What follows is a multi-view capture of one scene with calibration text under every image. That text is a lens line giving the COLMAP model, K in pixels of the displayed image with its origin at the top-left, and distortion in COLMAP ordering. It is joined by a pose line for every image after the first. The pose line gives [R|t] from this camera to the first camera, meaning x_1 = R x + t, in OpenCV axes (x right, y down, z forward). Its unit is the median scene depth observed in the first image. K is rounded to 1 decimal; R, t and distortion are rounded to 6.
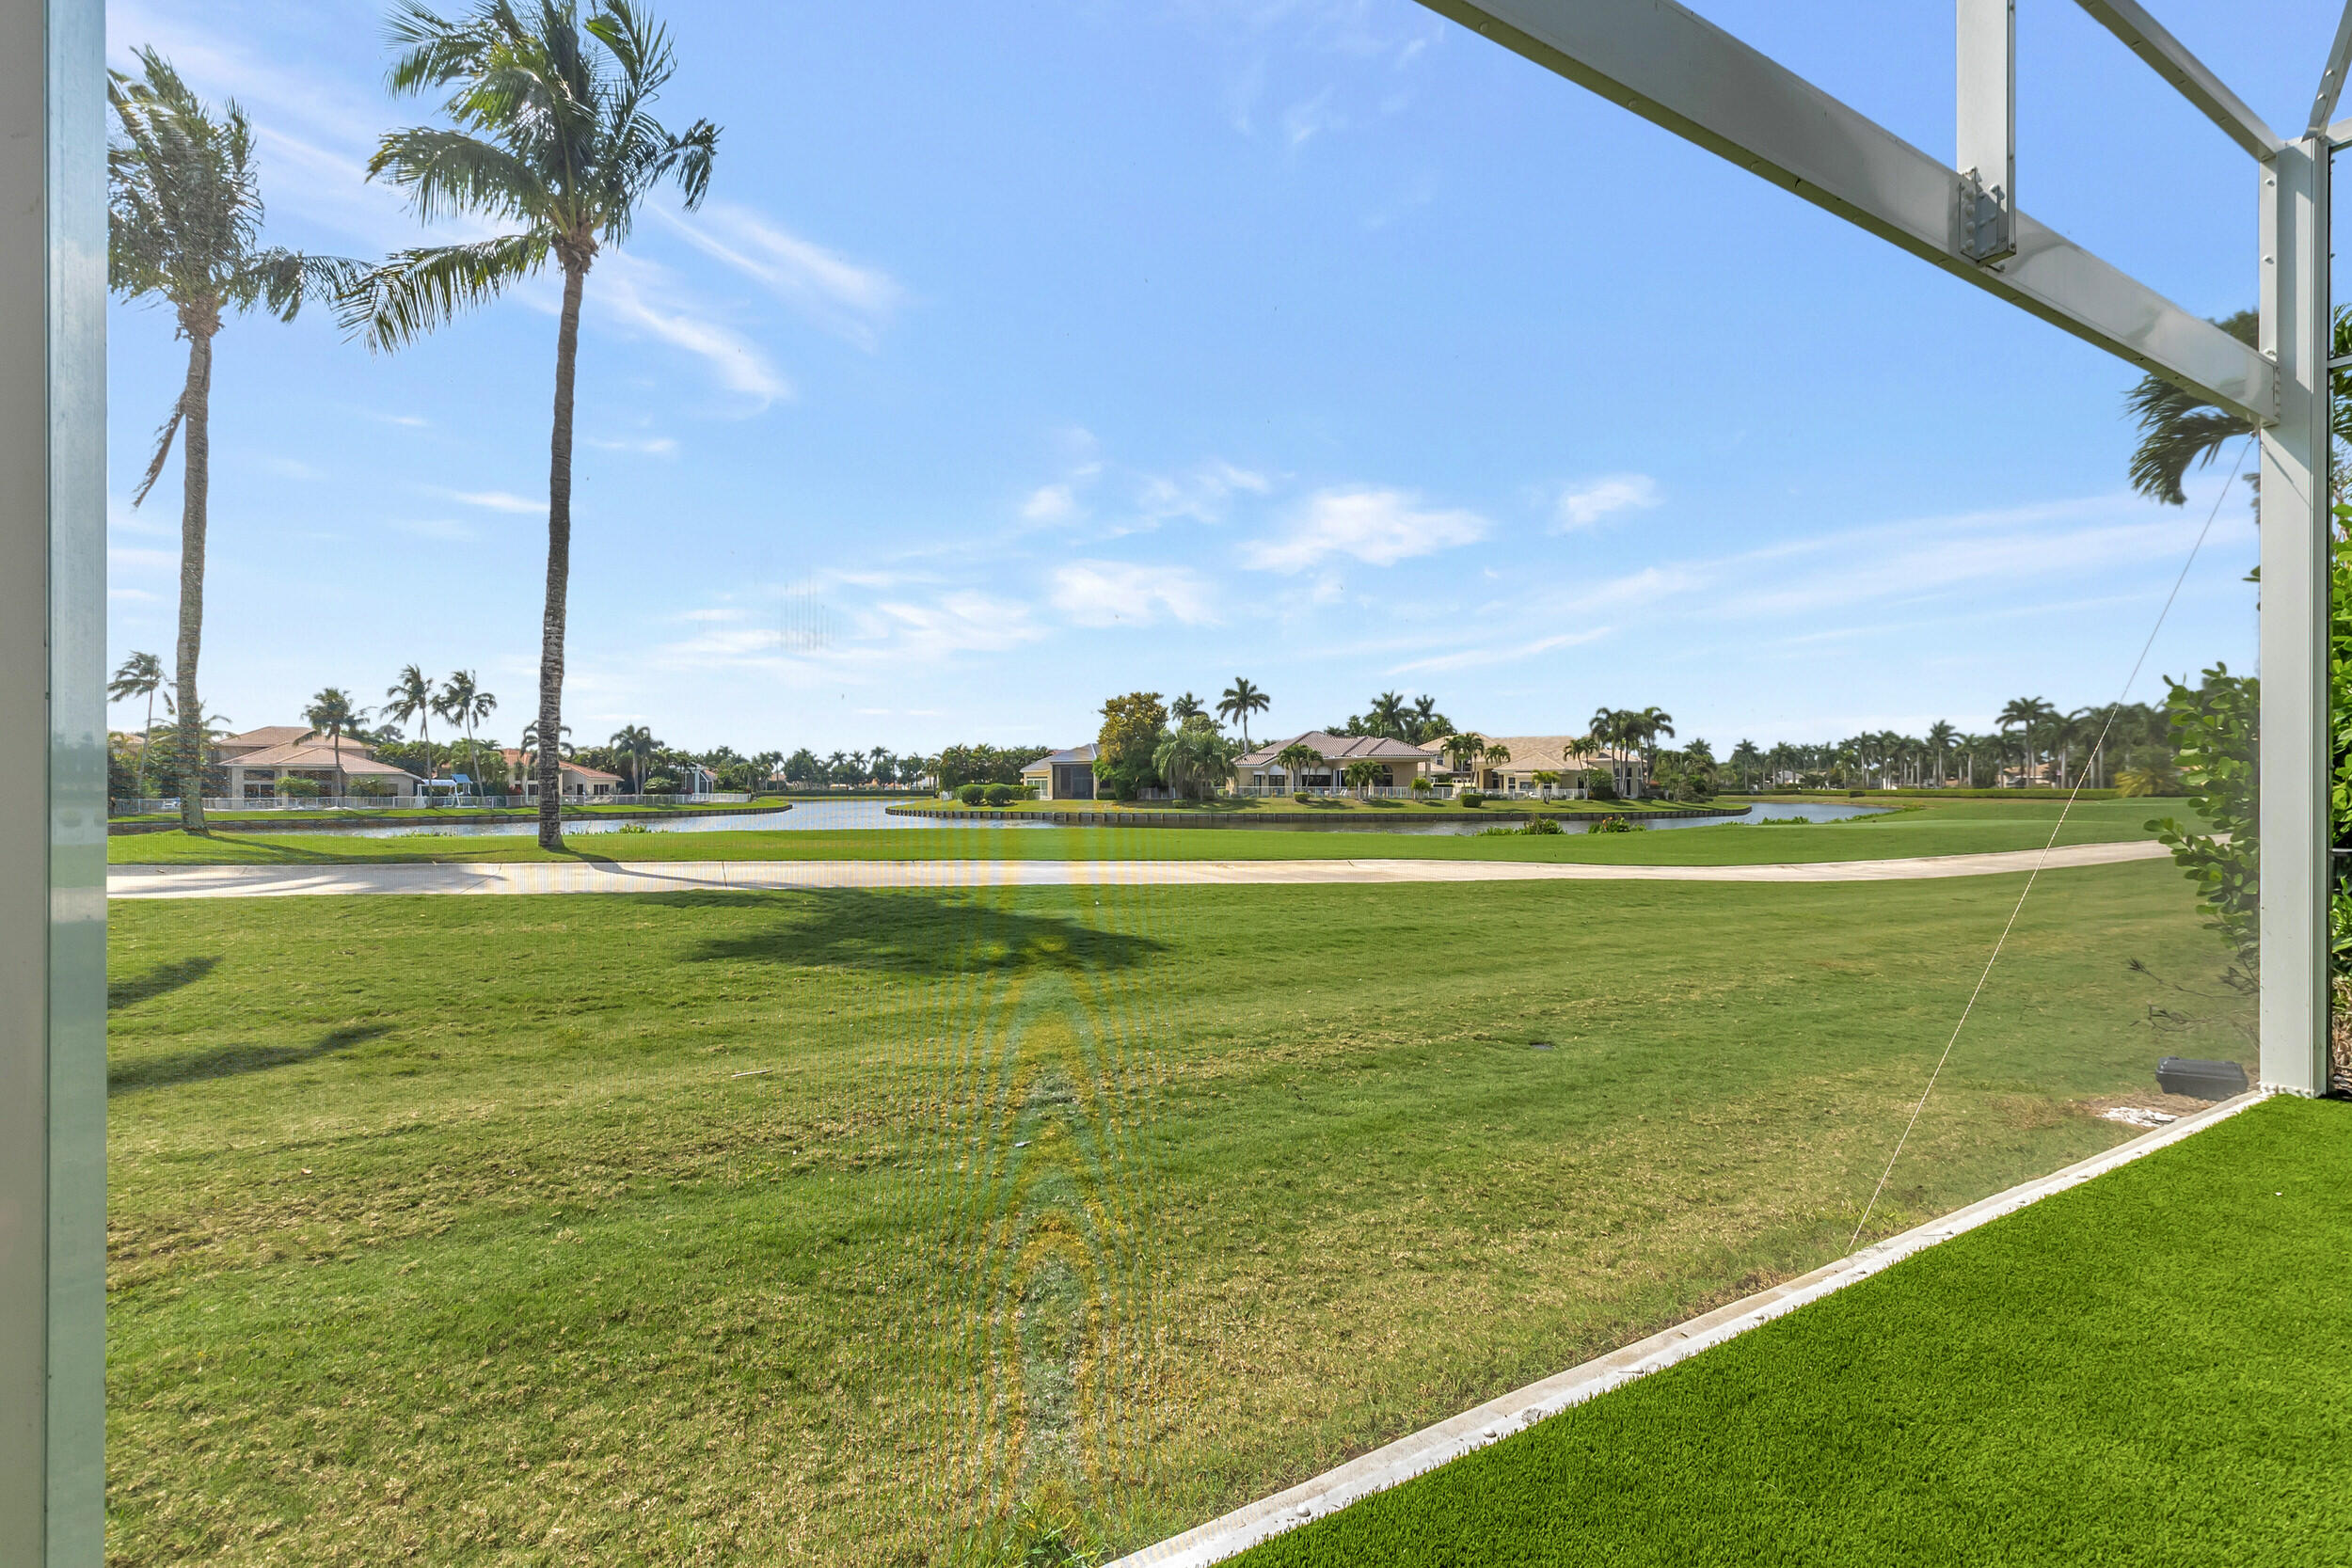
lens RADIAL K [[1054.4, 0, 1177.0], [0, 1054.4, 795.2], [0, 0, 1]] dist [0.006737, -0.000880]
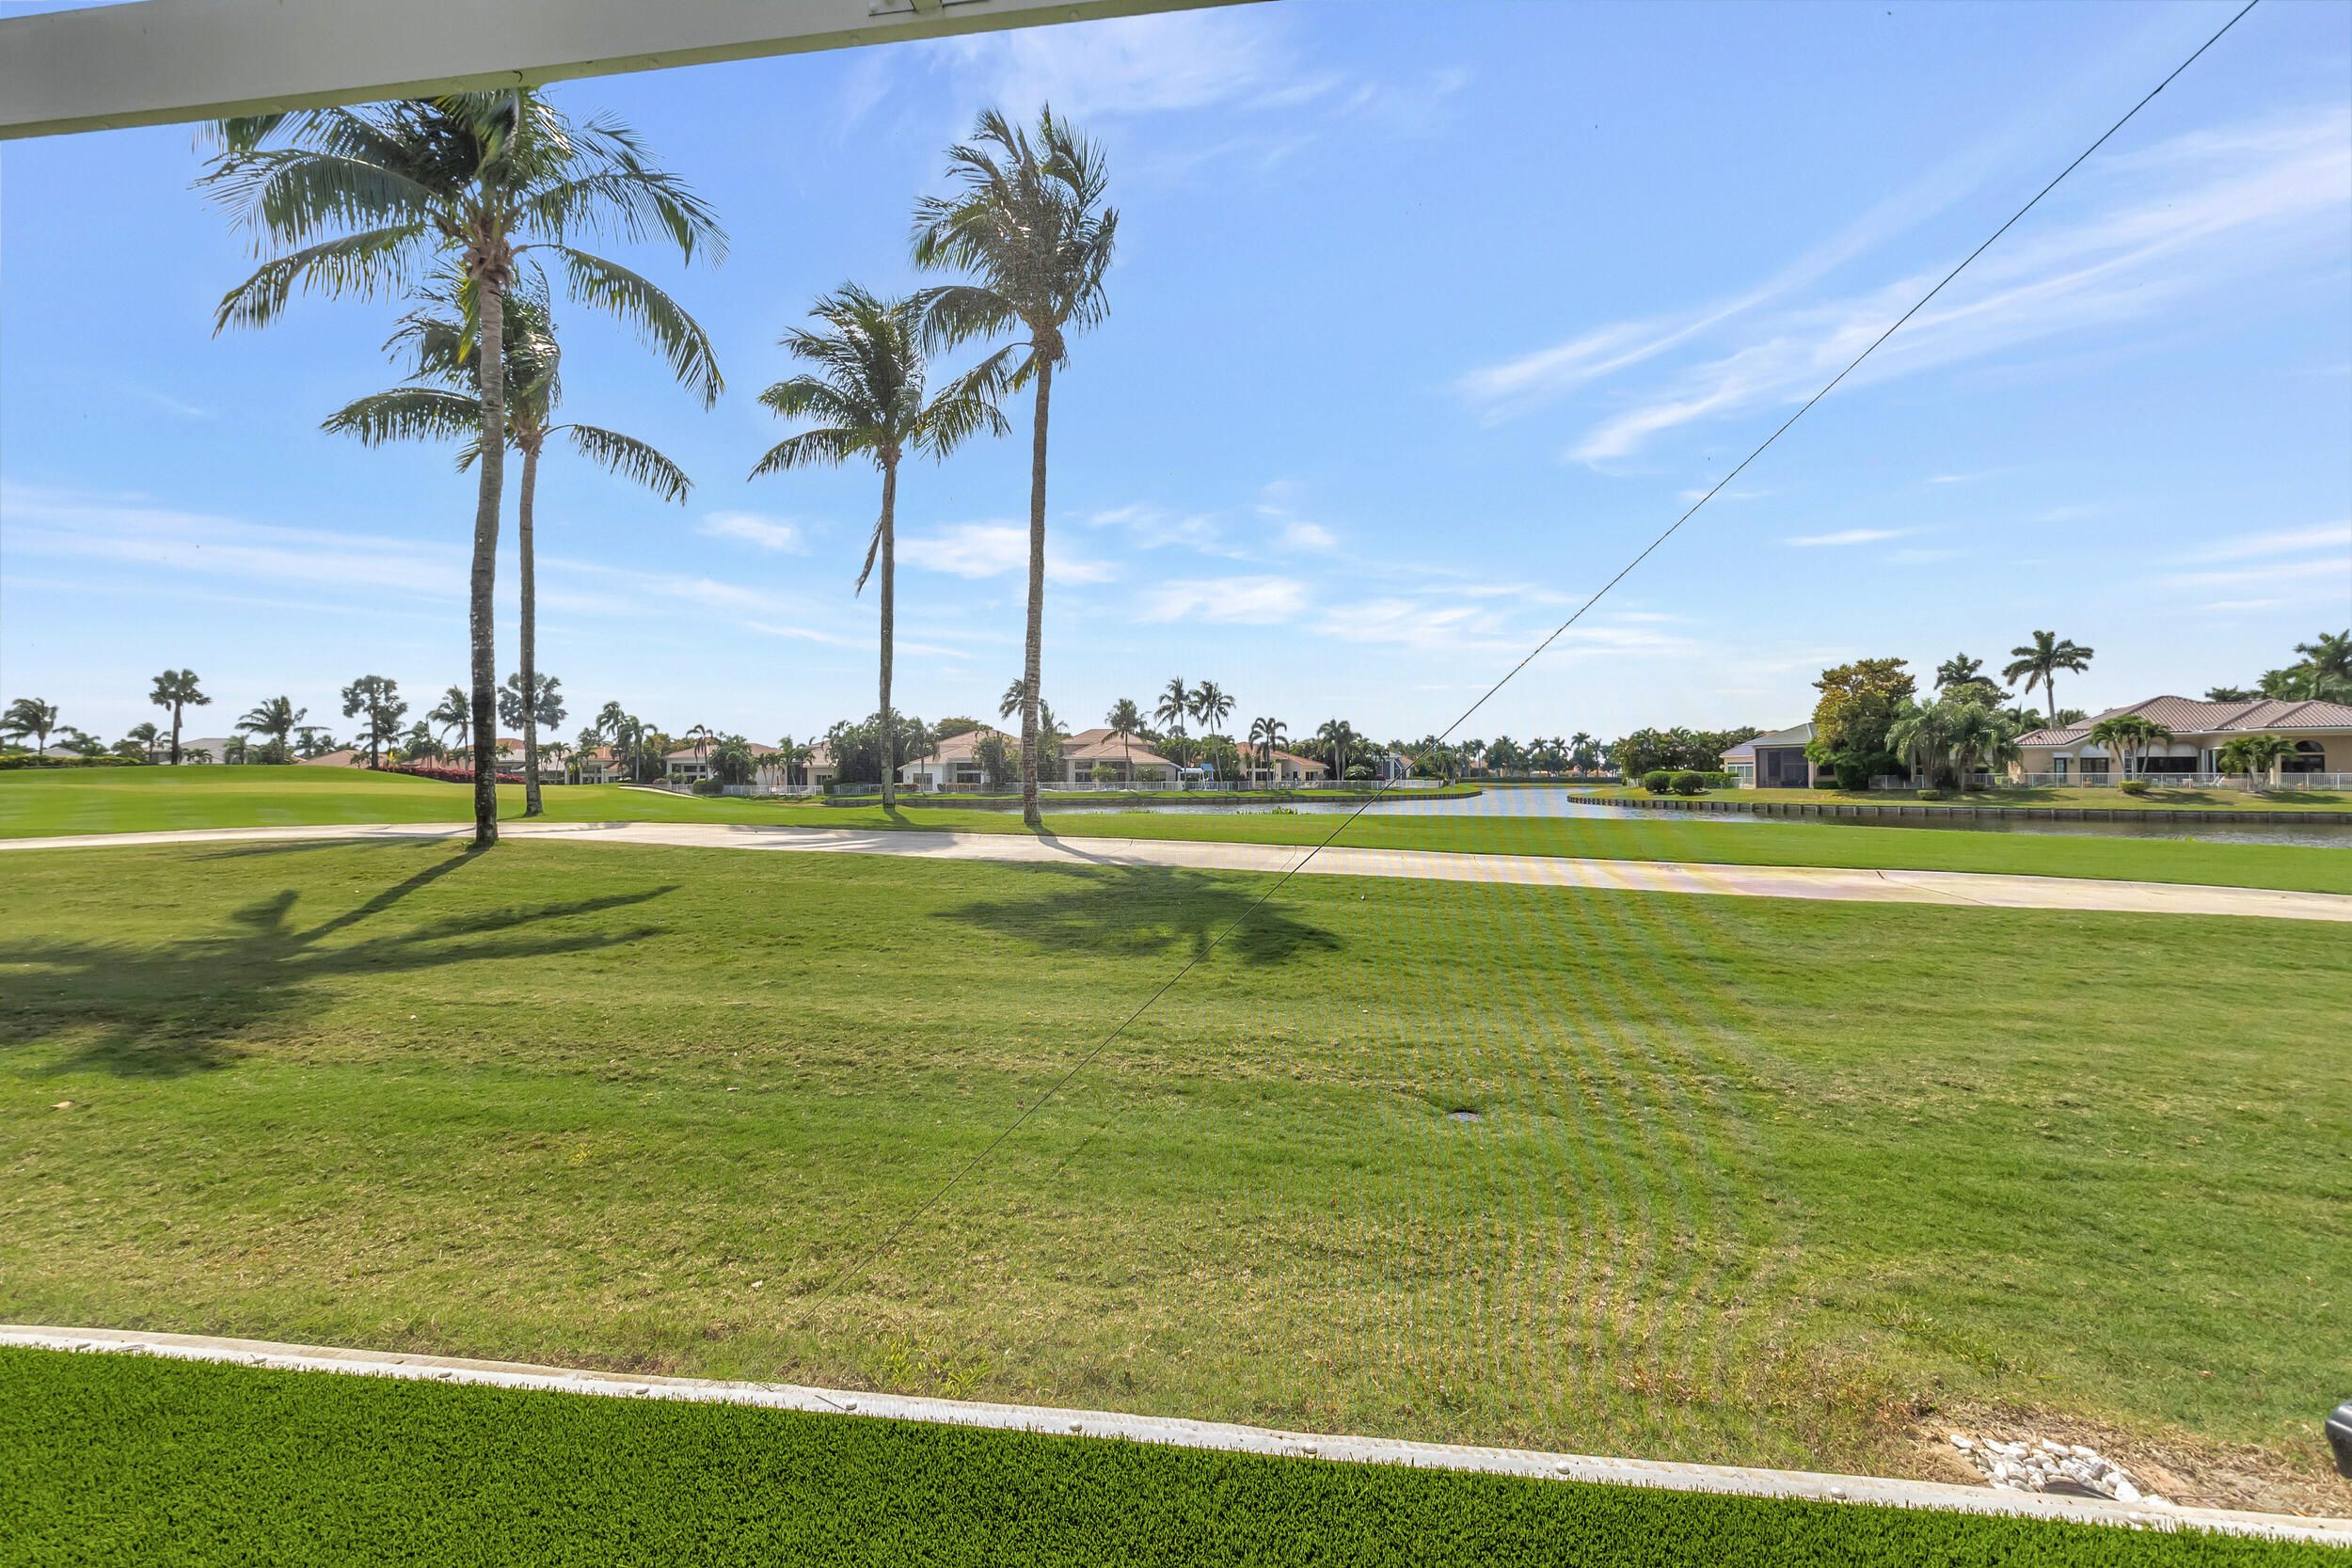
lens RADIAL K [[1054.4, 0, 1172.3], [0, 1054.4, 767.8], [0, 0, 1]] dist [0.006737, -0.000880]
pose [[0.793249, -0.004278, -0.608883, 0.032369], [-0.003754, 0.999922, -0.011915, -0.000627], [0.608886, 0.011737, 0.793171, 0.011584]]
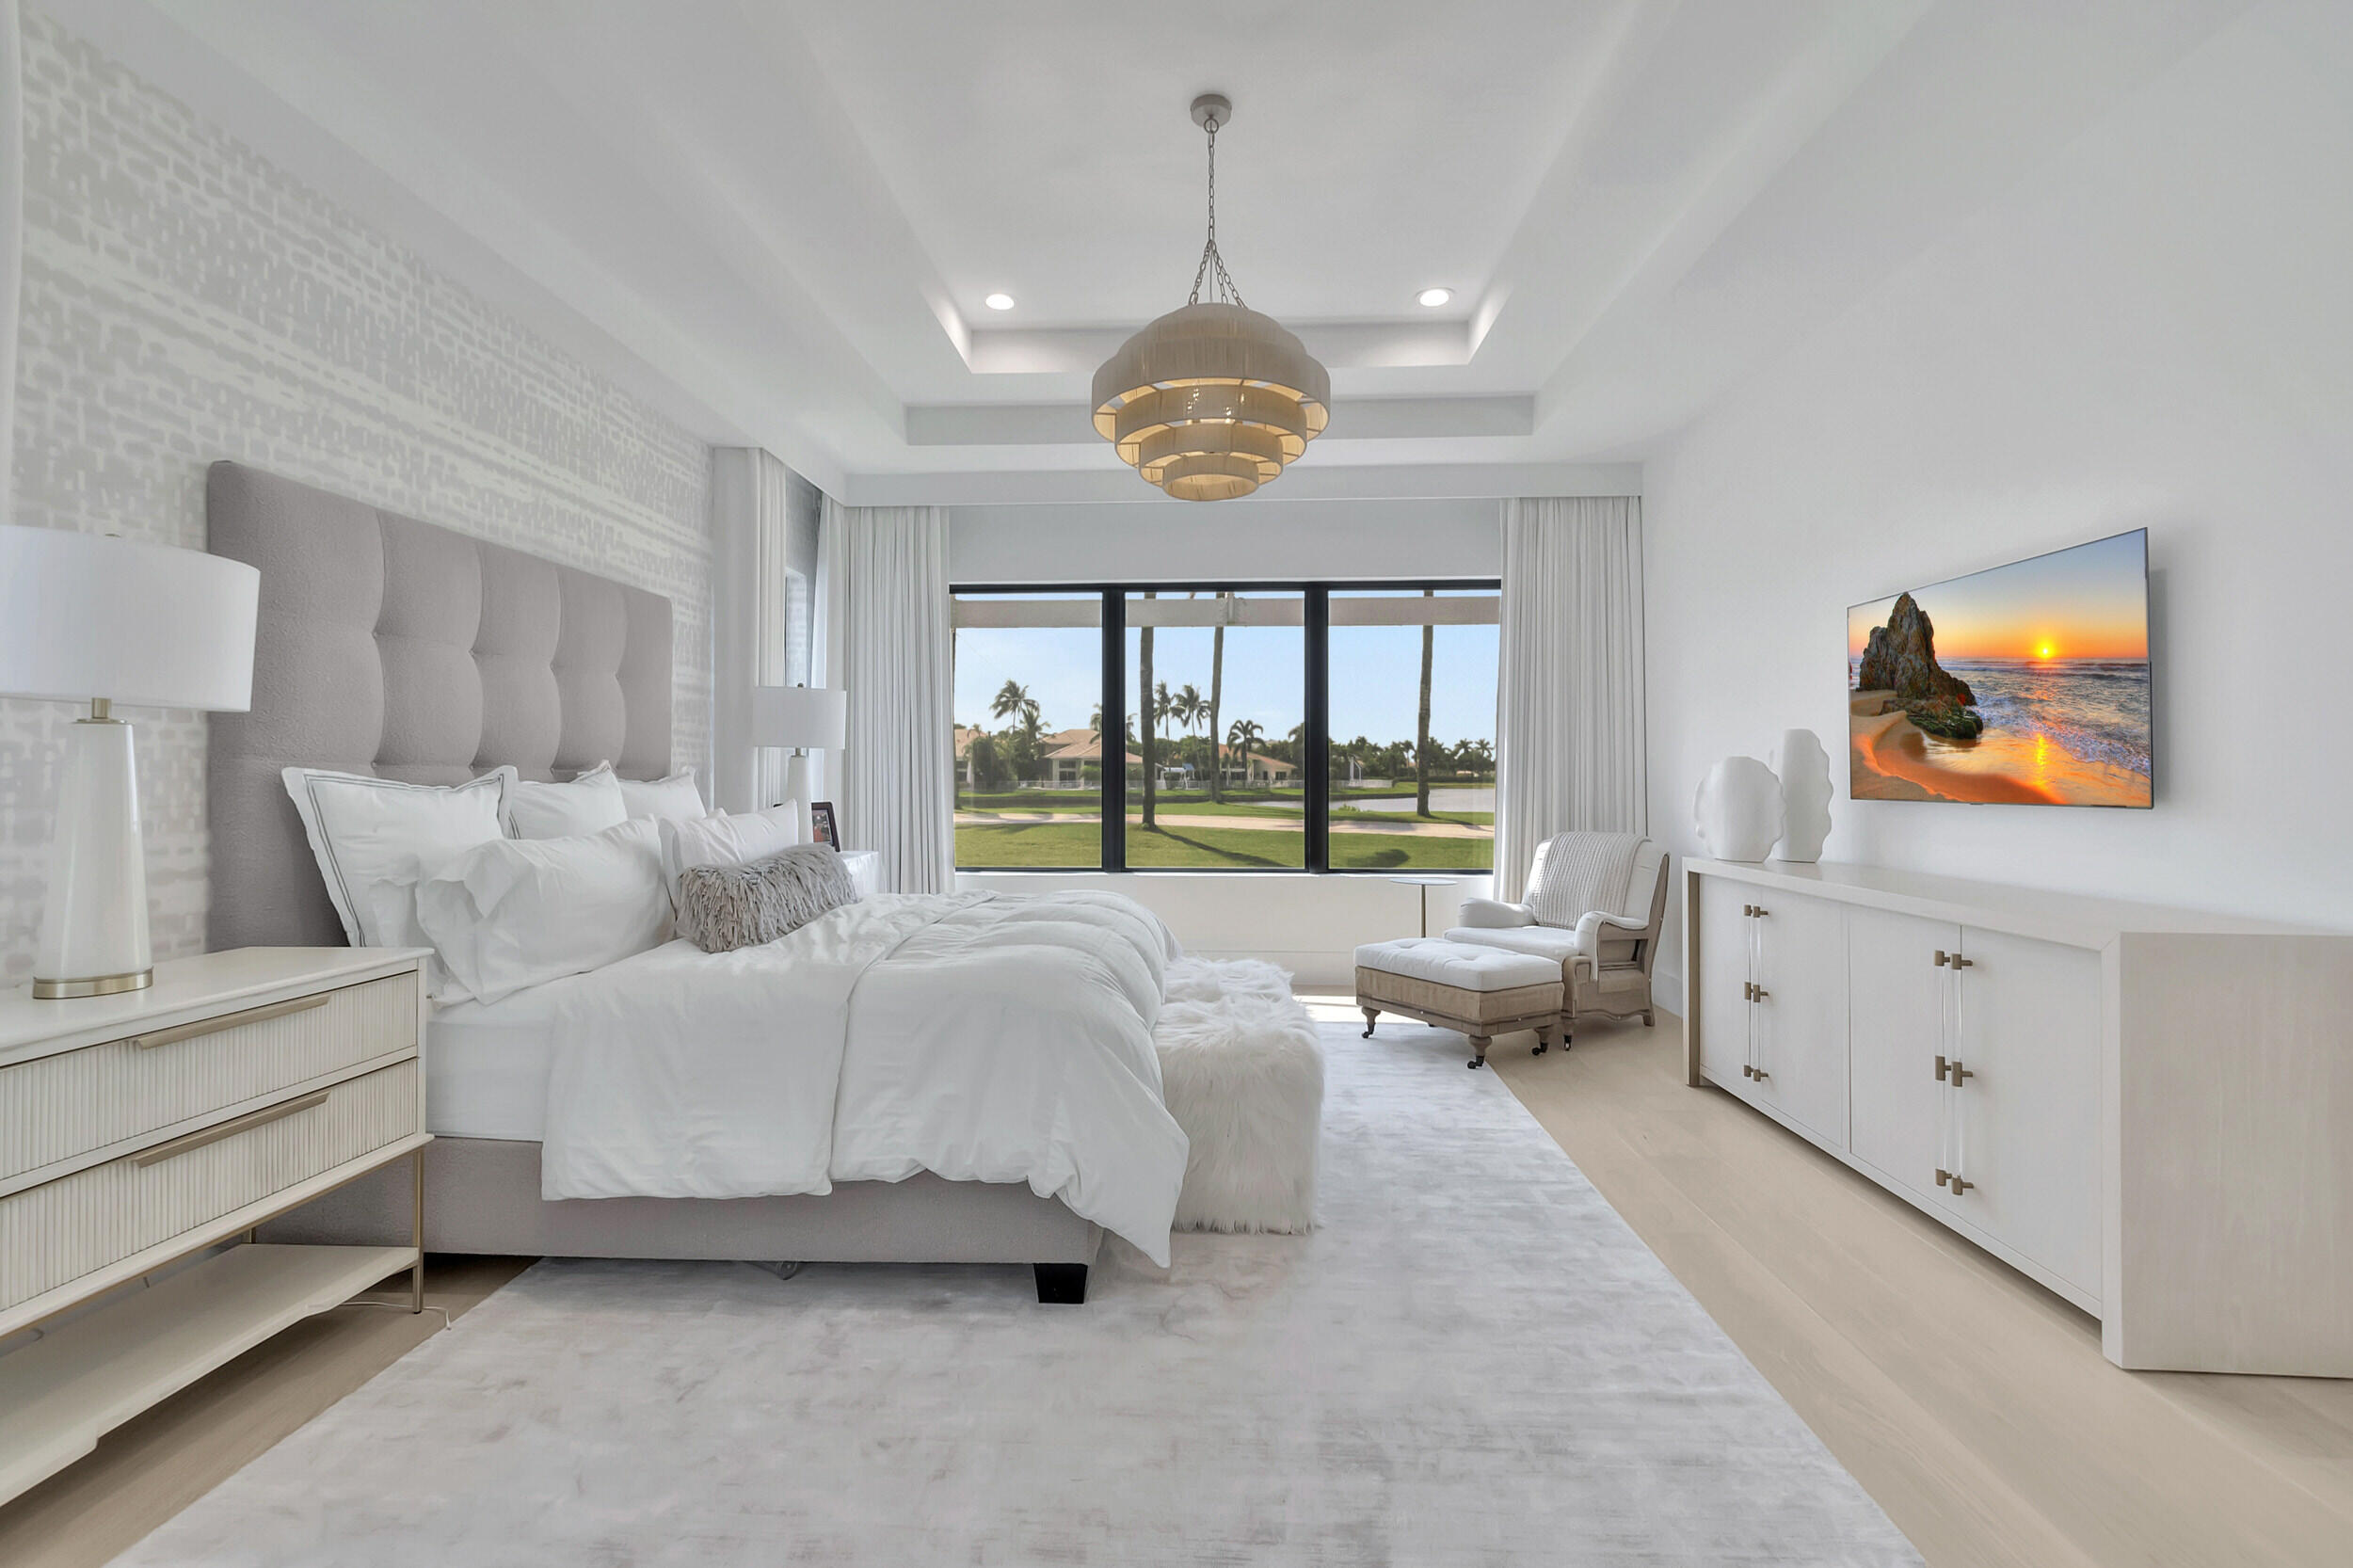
lens RADIAL K [[1054.9, 0, 1181.5], [0, 1054.9, 773.6], [0, 0, 1]] dist [0.006737, -0.000880]
pose [[0.844527, 0.002664, -0.535506, 0.002537], [-0.006740, 0.999961, -0.005655, -0.000471], [0.535470, 0.008385, 0.844512, -0.088823]]
